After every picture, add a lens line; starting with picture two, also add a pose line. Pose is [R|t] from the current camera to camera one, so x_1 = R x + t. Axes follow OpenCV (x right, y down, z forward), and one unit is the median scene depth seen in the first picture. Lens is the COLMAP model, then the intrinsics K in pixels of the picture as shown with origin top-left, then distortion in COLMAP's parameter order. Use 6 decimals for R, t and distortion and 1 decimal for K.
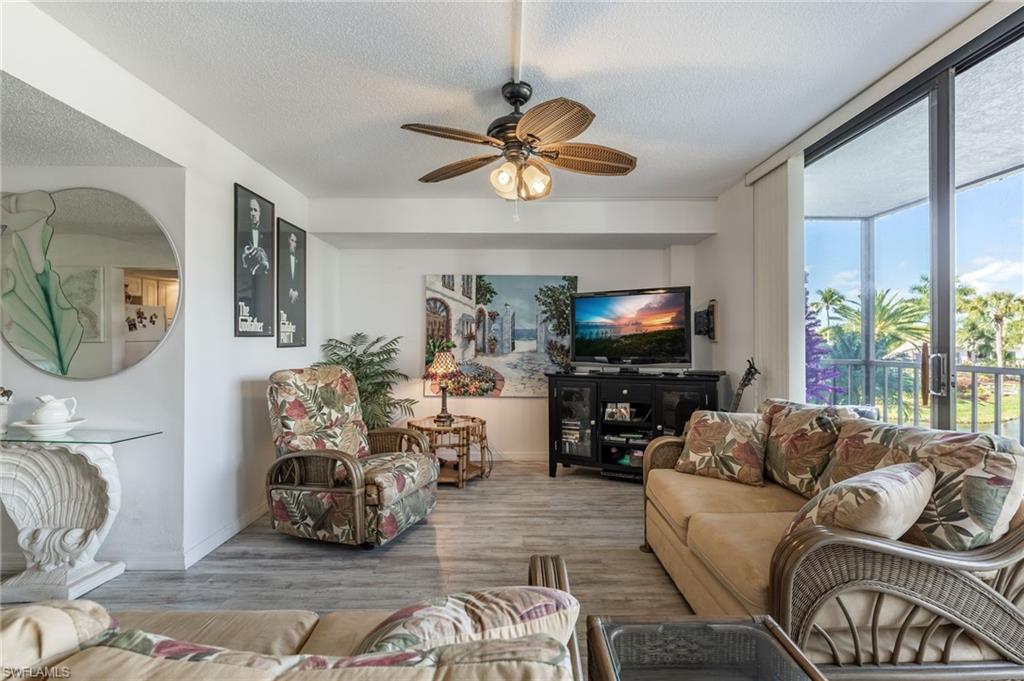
lens RADIAL K [[442.0, 0, 514.5], [0, 442.0, 338.0], [0, 0, 1]] dist [0.001799, 0.000039]
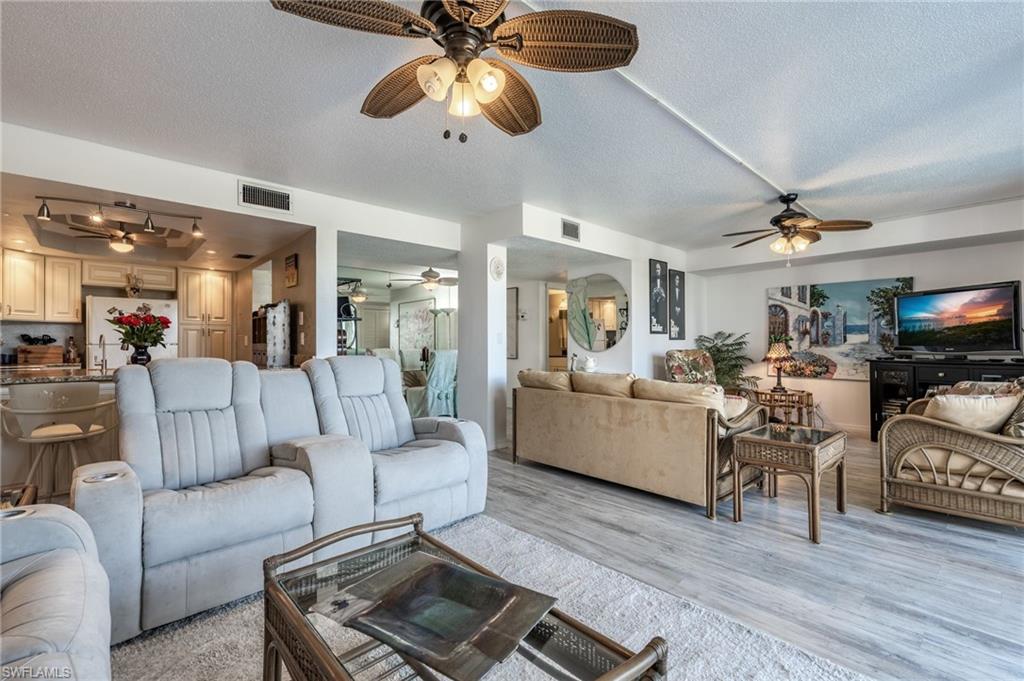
lens RADIAL K [[448.2, 0, 516.7], [0, 448.2, 344.8], [0, 0, 1]] dist [-0.000321, -0.000081]
pose [[0.680964, -0.003284, -0.732309, 0.337325], [0.009155, 0.999950, 0.004029, 0.025020], [0.732259, -0.009448, 0.680960, -0.625673]]
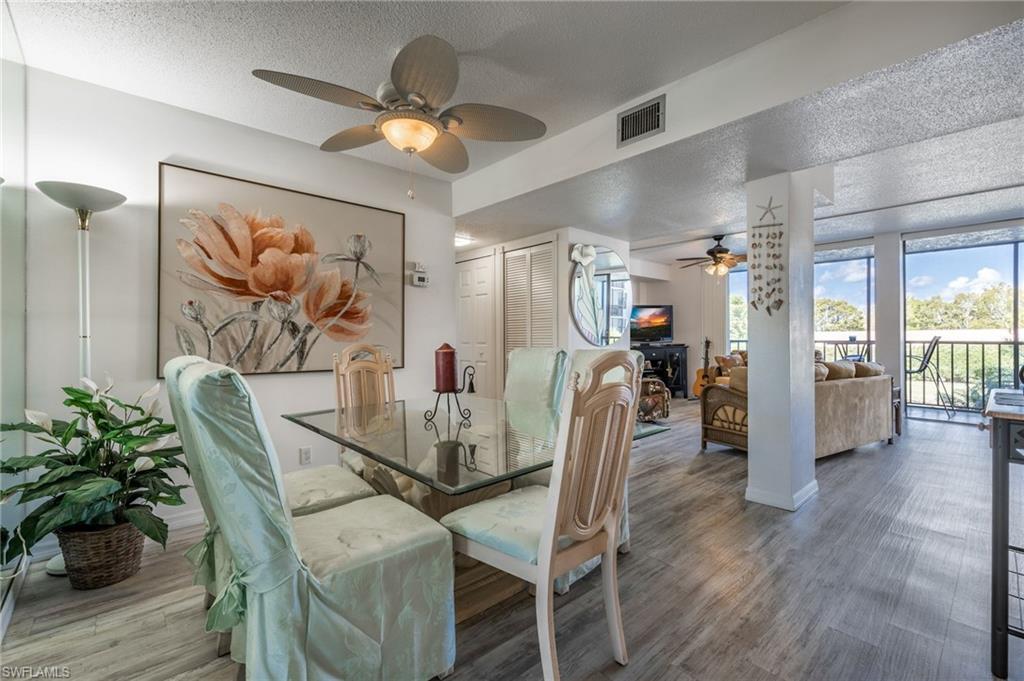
lens RADIAL K [[443.8, 0, 514.4], [0, 443.8, 337.1], [0, 0, 1]] dist [0.001126, -0.000298]
pose [[0.742150, -0.002993, 0.670227, -1.544056], [-0.000975, 0.999984, 0.005545, 0.026730], [-0.670233, -0.004769, 0.742135, -0.106762]]
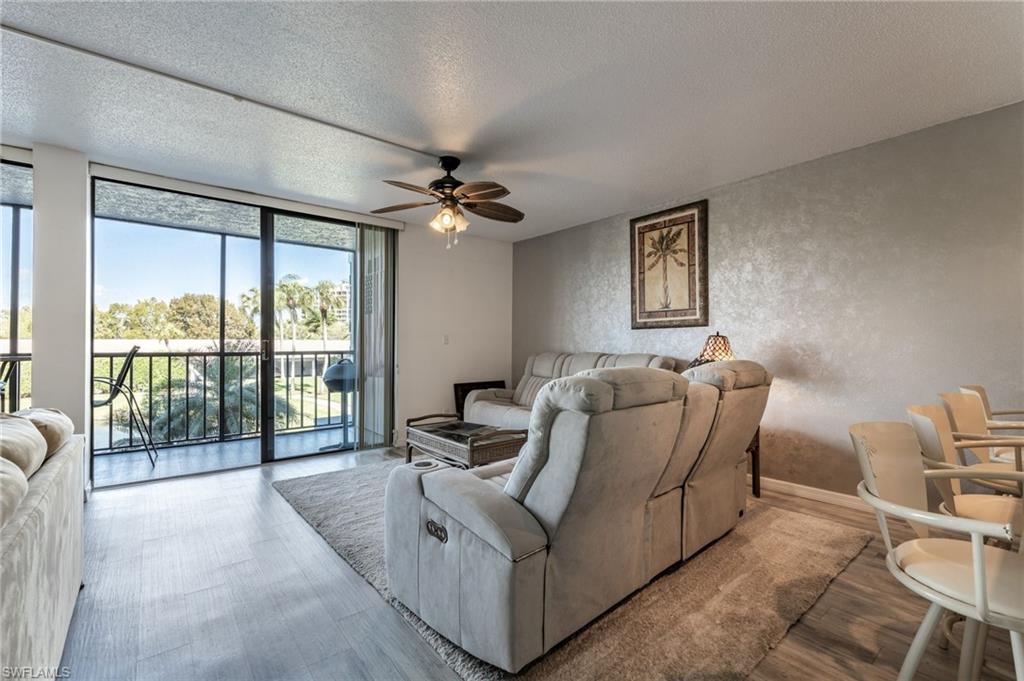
lens RADIAL K [[443.8, 0, 514.4], [0, 443.8, 337.1], [0, 0, 1]] dist [0.001126, -0.000298]
pose [[-0.635119, 0.013178, 0.772302, -0.708578], [-0.003678, 0.999792, -0.020085, 0.027783], [-0.772406, -0.015597, -0.634938, 0.041216]]
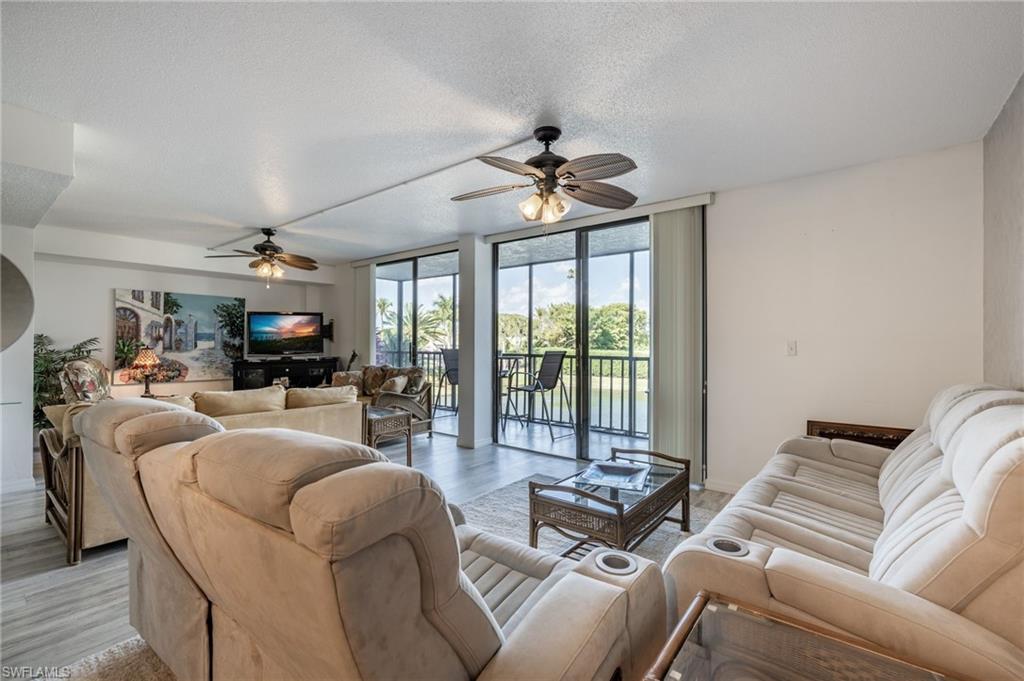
lens RADIAL K [[445.2, 0, 503.2], [0, 445.2, 337.6], [0, 0, 1]] dist [0.000299, 0.000081]
pose [[0.635192, 0.007779, 0.772315, -0.550071], [-0.007276, 0.999965, -0.004087, -0.007167], [-0.772320, -0.003023, 0.635227, -0.762360]]
